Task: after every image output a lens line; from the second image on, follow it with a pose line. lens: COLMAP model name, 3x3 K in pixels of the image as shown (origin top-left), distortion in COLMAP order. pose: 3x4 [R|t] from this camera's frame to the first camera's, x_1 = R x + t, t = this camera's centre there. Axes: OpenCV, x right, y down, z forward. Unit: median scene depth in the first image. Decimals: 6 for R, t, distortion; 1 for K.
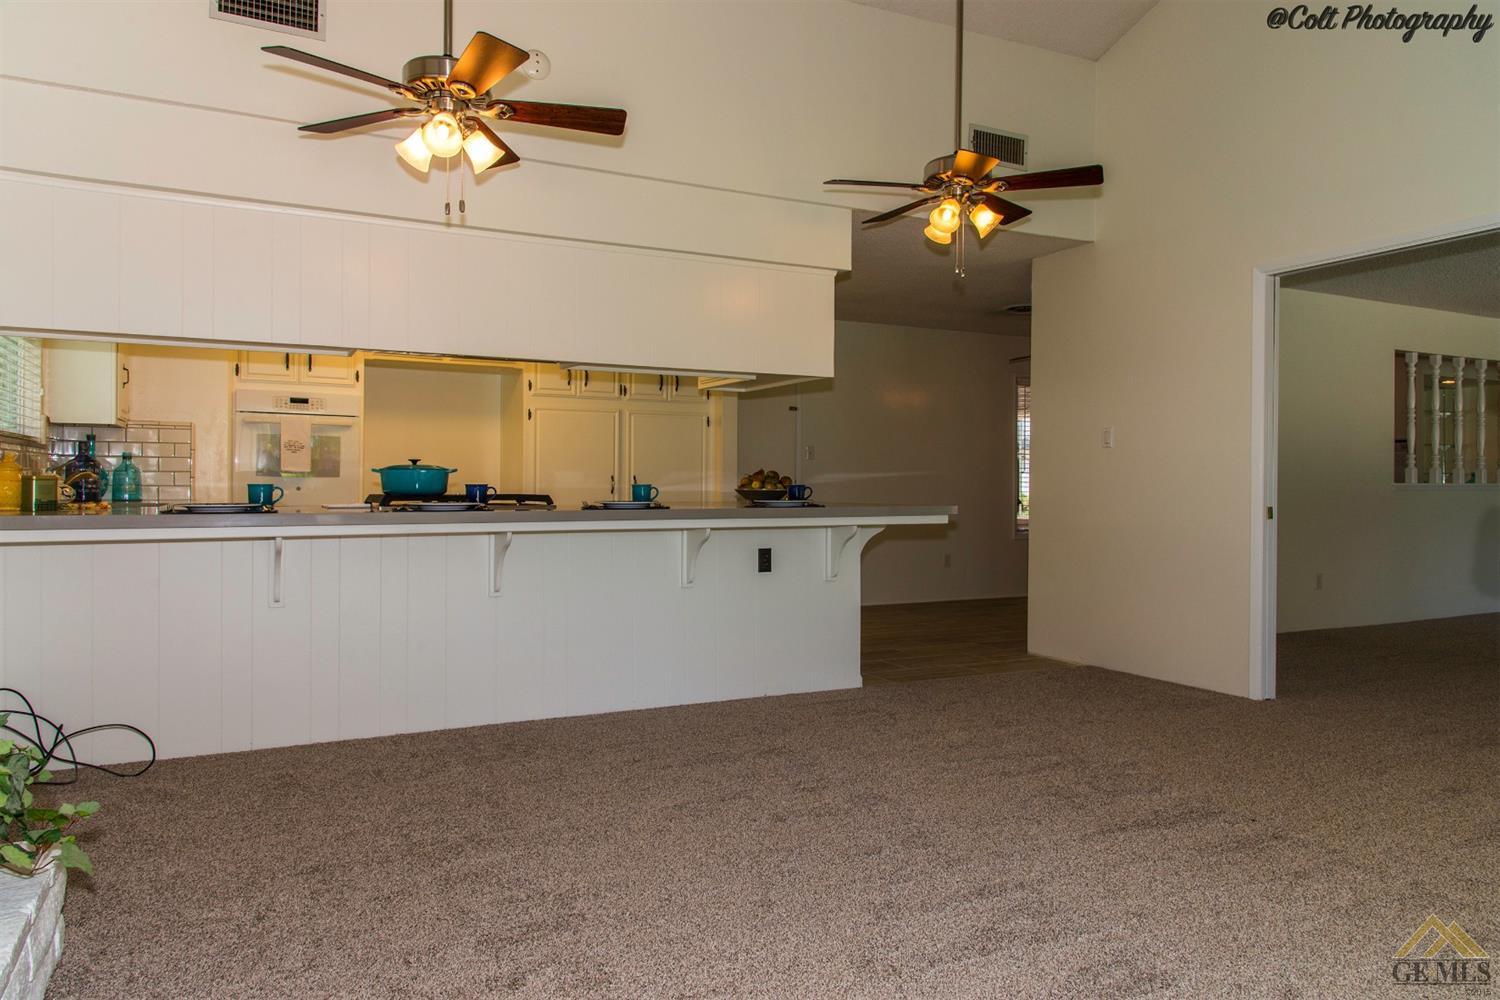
lens RADIAL K [[1005.9, 0, 756.8], [0, 1005.9, 489.2], [0, 0, 1]] dist [-0.001515, -0.000851]
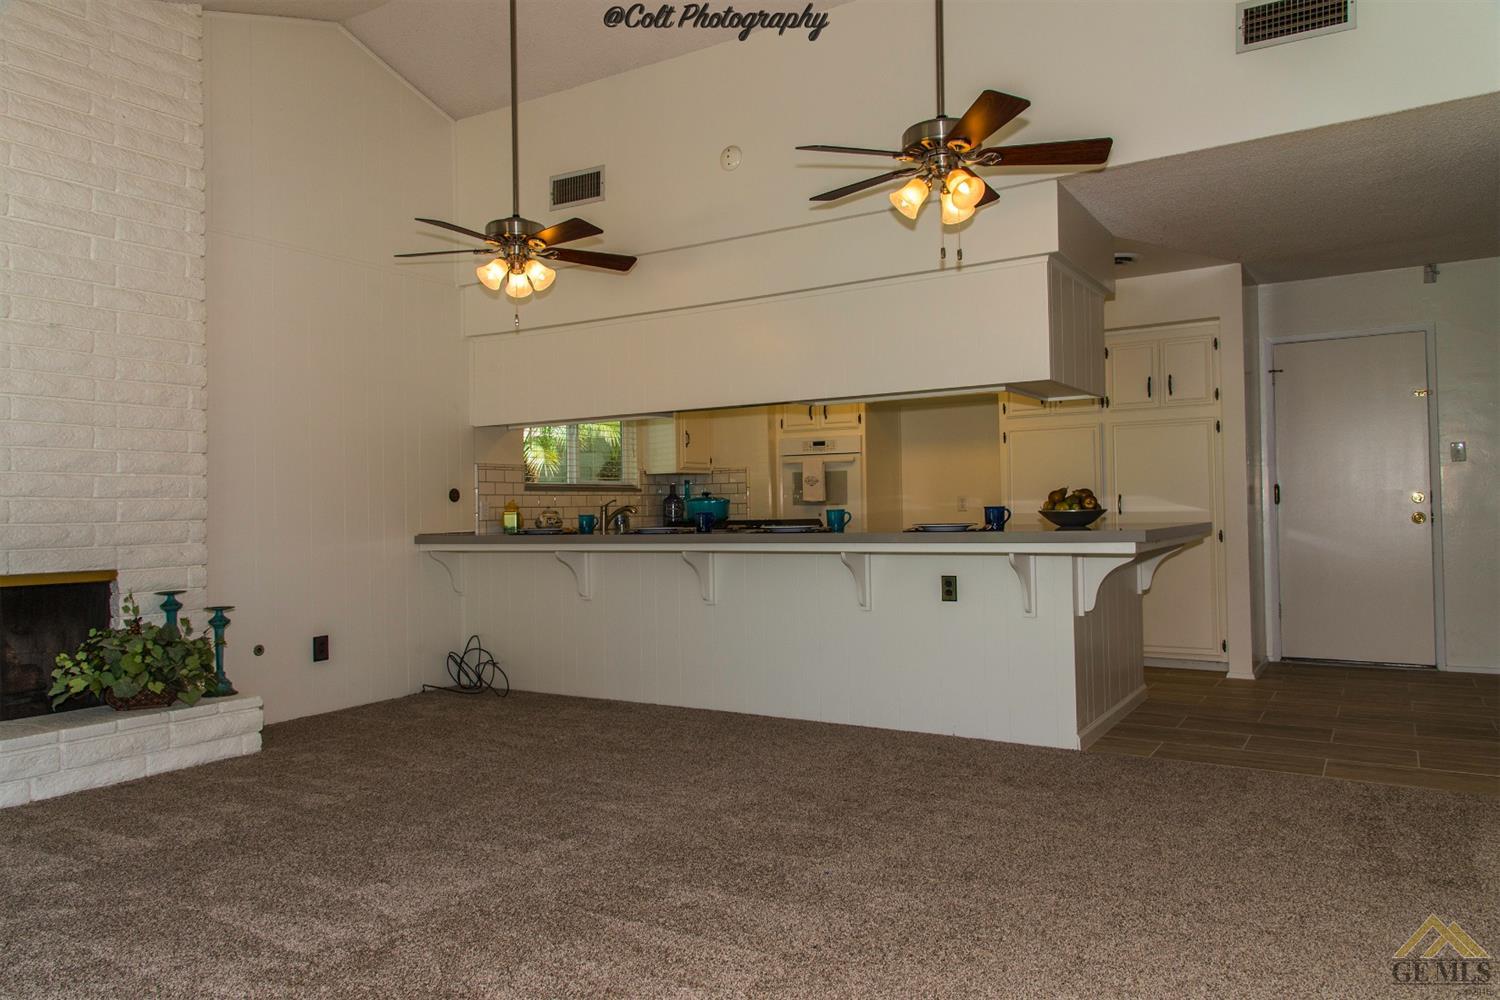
lens RADIAL K [[1005.9, 0, 756.8], [0, 1005.9, 489.2], [0, 0, 1]] dist [-0.001515, -0.000851]
pose [[0.531486, -0.031926, -0.846465, 0.557490], [0.017480, 0.999490, -0.026722, 0.000317], [0.846887, -0.000594, 0.531773, 0.274803]]
